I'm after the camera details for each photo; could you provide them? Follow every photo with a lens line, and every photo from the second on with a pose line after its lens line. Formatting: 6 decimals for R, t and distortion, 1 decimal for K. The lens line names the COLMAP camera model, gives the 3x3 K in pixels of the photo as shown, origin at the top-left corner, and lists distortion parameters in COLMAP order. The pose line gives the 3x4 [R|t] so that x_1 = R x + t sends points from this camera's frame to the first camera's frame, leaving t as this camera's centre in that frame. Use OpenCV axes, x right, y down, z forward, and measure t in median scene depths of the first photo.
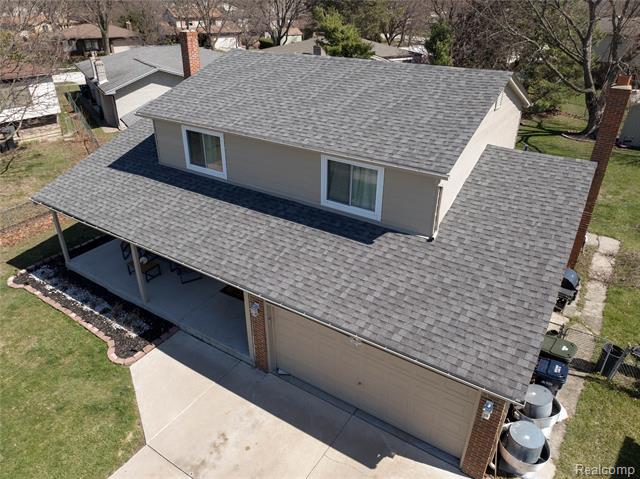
lens RADIAL K [[453.0, 0, 320.3], [0, 453.0, 237.9], [0, 0, 1]] dist [-0.045537, 0.013600]
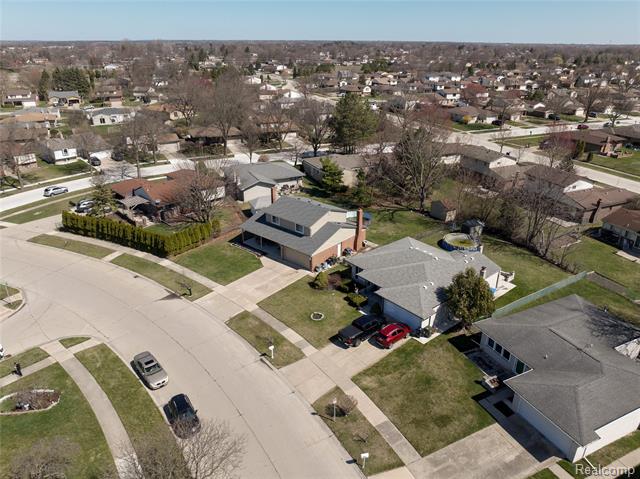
lens RADIAL K [[453.0, 0, 320.1], [0, 453.0, 237.8], [0, 0, 1]] dist [-0.045537, 0.013600]
pose [[0.989683, 0.049739, -0.134366, 1.045441], [-0.059904, 0.995554, -0.072695, 0.392059], [0.130153, 0.079994, 0.988262, -4.424457]]
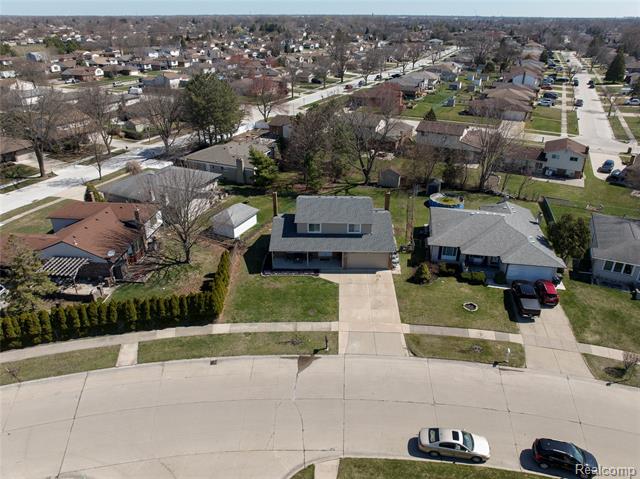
lens RADIAL K [[453.0, 0, 321.9], [0, 453.0, 239.4], [0, 0, 1]] dist [-0.045537, 0.013600]
pose [[0.848584, -0.244251, 0.469305, -2.458241], [0.253577, 0.966296, 0.044399, -0.284738], [-0.464332, 0.081329, 0.881919, -3.078515]]
